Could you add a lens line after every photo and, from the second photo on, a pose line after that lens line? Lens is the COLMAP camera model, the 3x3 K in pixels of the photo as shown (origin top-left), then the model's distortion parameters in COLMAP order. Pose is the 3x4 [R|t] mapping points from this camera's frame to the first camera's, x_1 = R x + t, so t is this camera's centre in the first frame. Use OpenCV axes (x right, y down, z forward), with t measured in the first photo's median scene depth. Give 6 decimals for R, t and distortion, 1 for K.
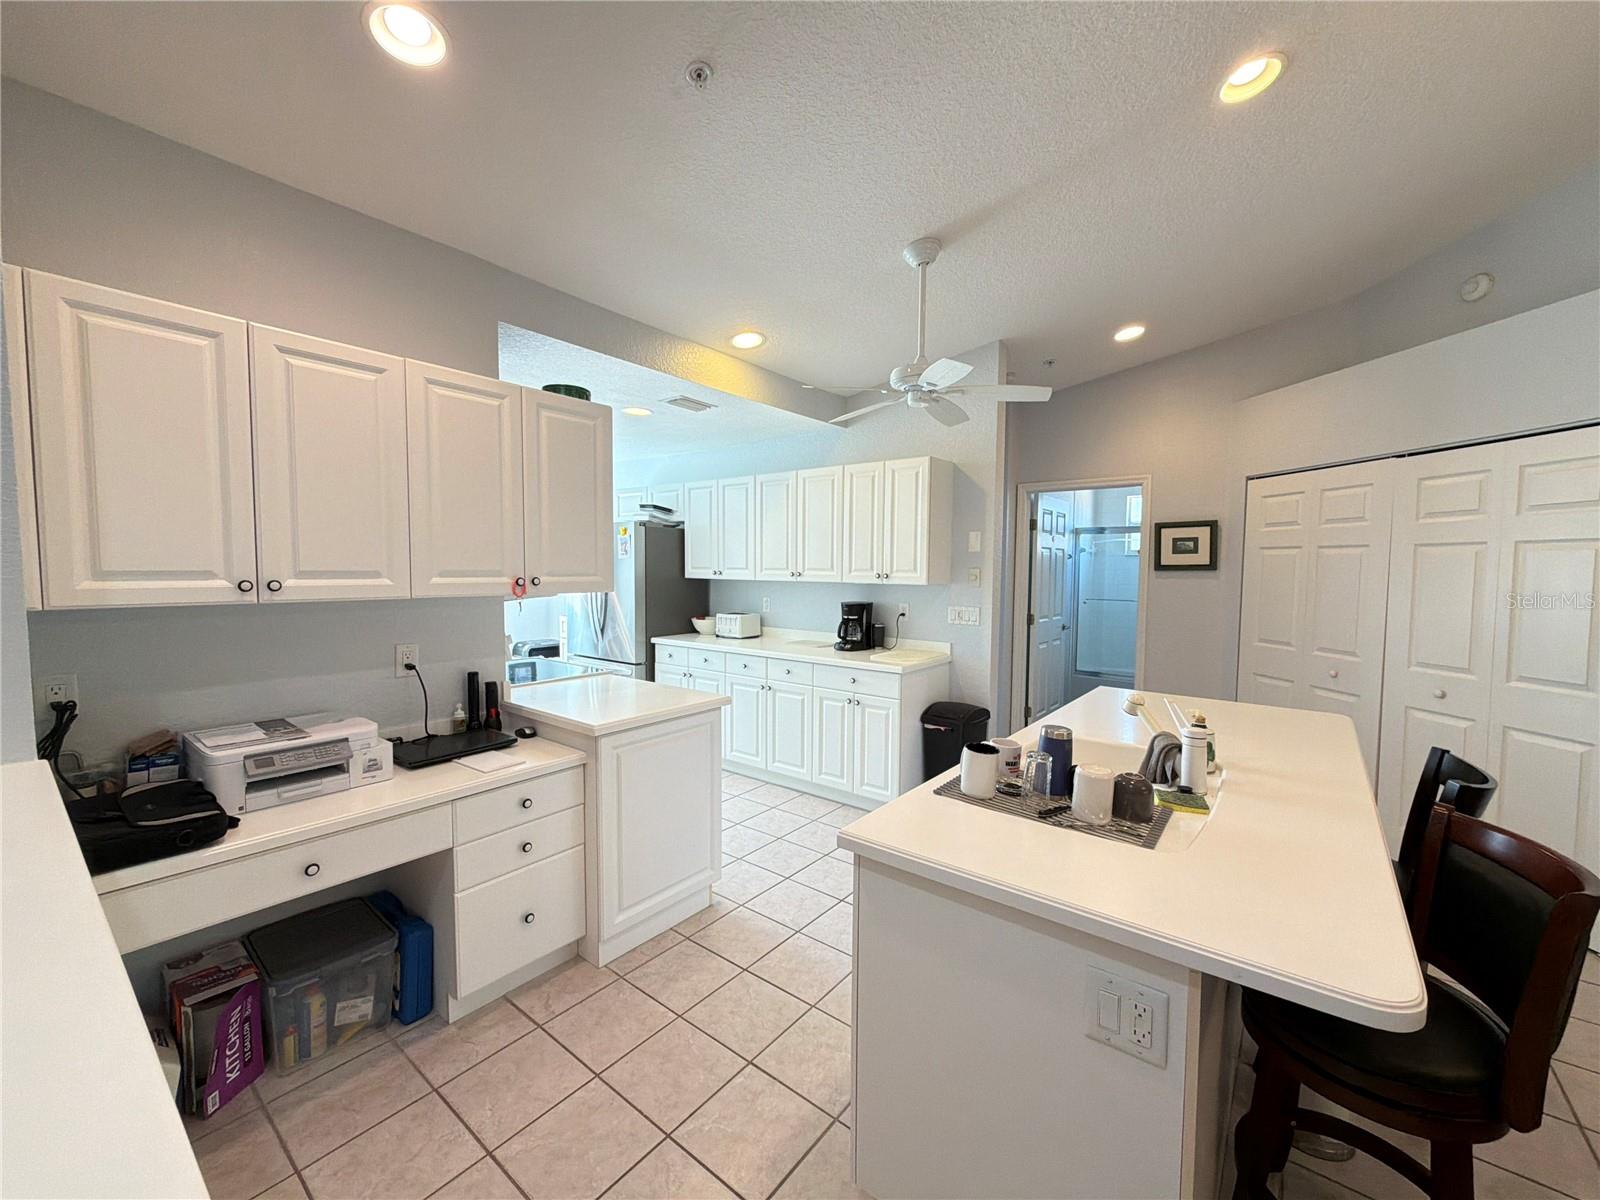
lens RADIAL K [[642.9, 0, 798.4], [0, 642.9, 604.5], [0, 0, 1]] dist [0.003087, -0.000202]
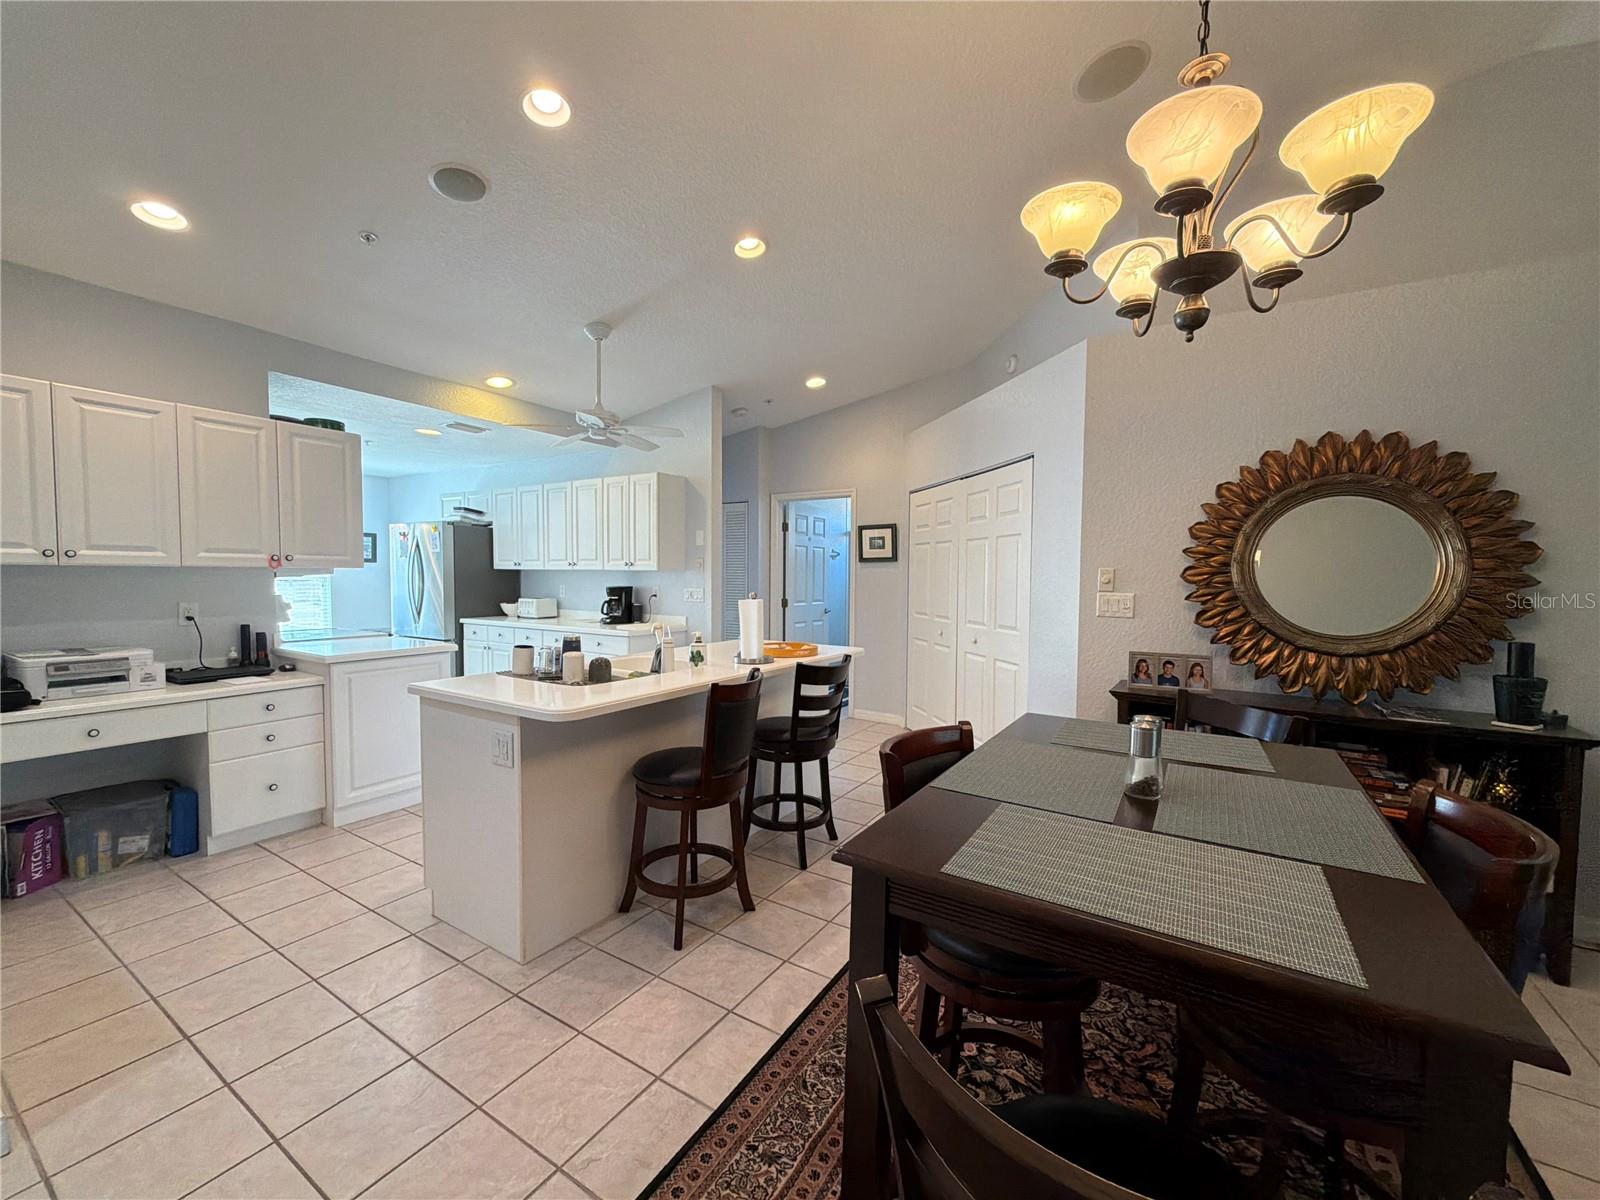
lens RADIAL K [[642.9, 0, 798.4], [0, 642.9, 604.5], [0, 0, 1]] dist [0.003087, -0.000202]
pose [[0.994050, -0.004730, 0.108818, 0.516664], [0.006057, 0.999911, -0.011873, 0.084698], [-0.108752, 0.012462, 0.993991, -0.496257]]
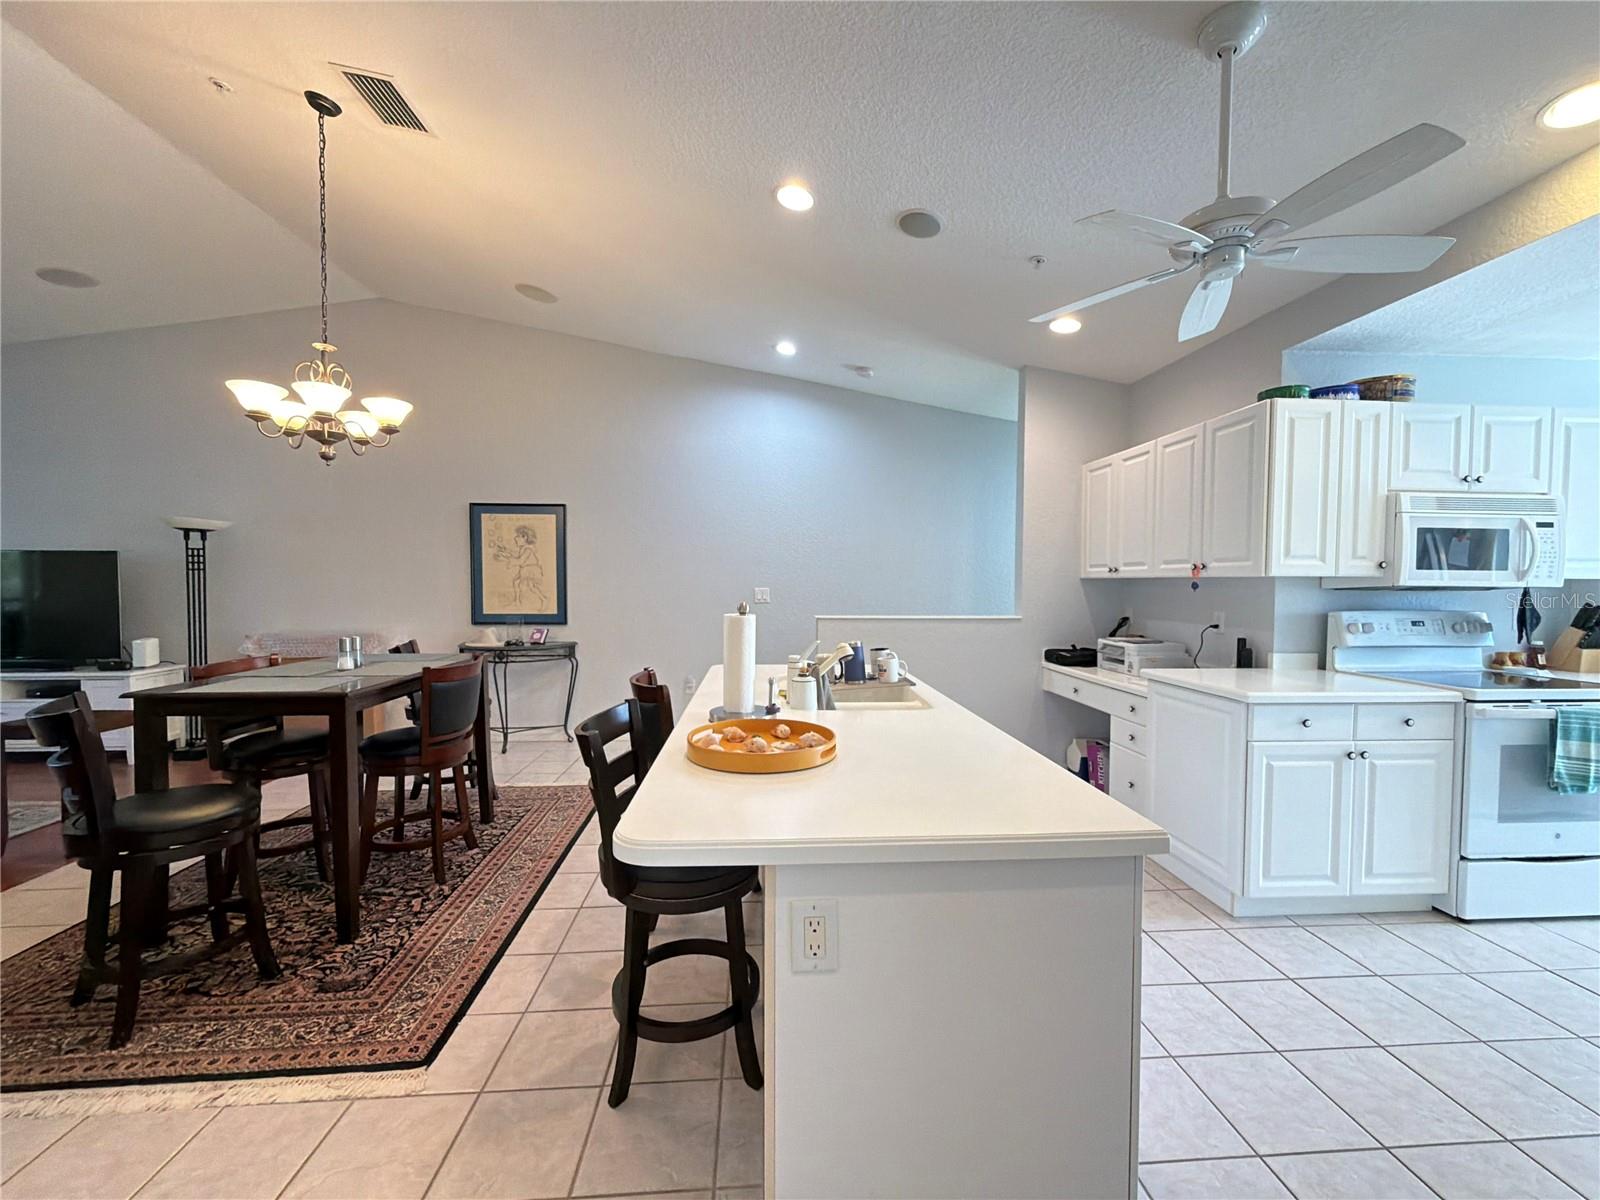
lens RADIAL K [[642.9, 0, 798.4], [0, 642.9, 604.5], [0, 0, 1]] dist [0.003087, -0.000202]
pose [[-0.738431, 0.008906, -0.674270, 1.024637], [-0.053547, 0.995981, 0.071798, -0.008129], [0.672199, 0.089123, -0.734986, 1.333416]]
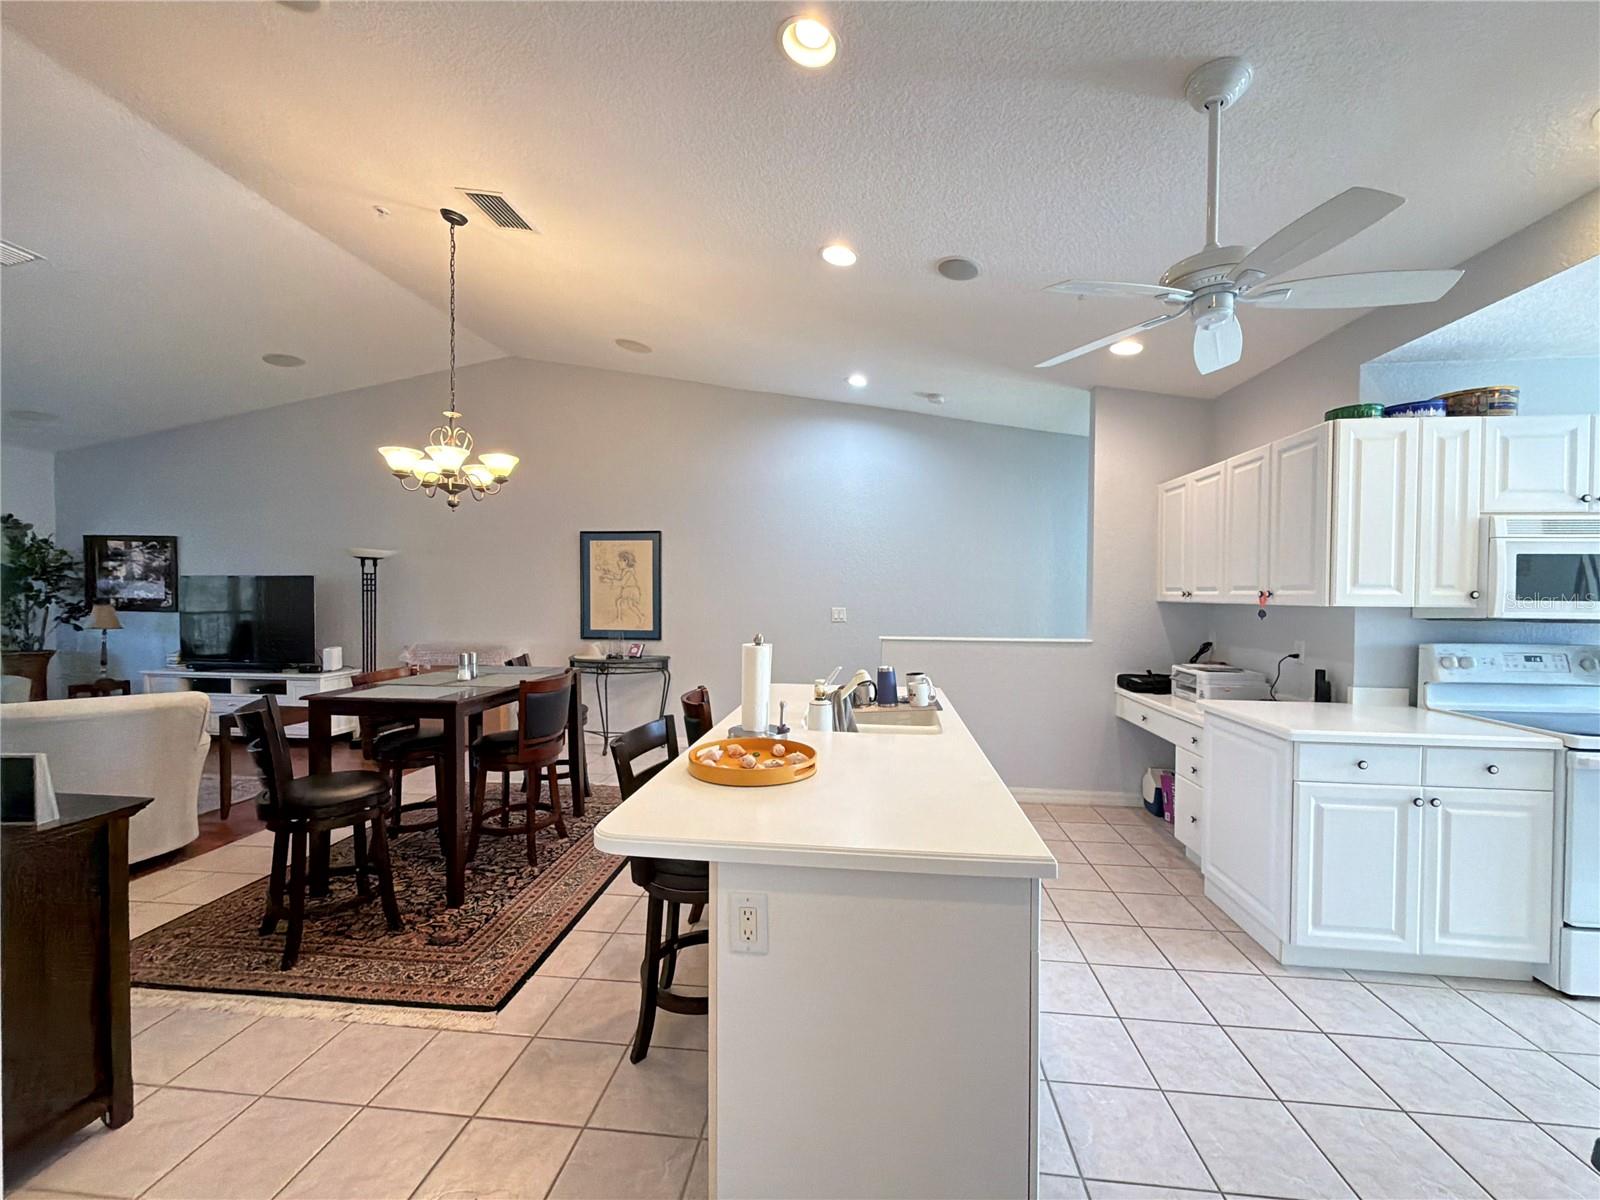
lens RADIAL K [[642.9, 0, 798.4], [0, 642.9, 604.5], [0, 0, 1]] dist [0.003087, -0.000202]
pose [[-0.847823, -0.006088, -0.530244, 0.973147], [-0.047192, 0.996833, 0.064010, -0.049410], [0.528175, 0.079293, -0.845425, 1.483954]]
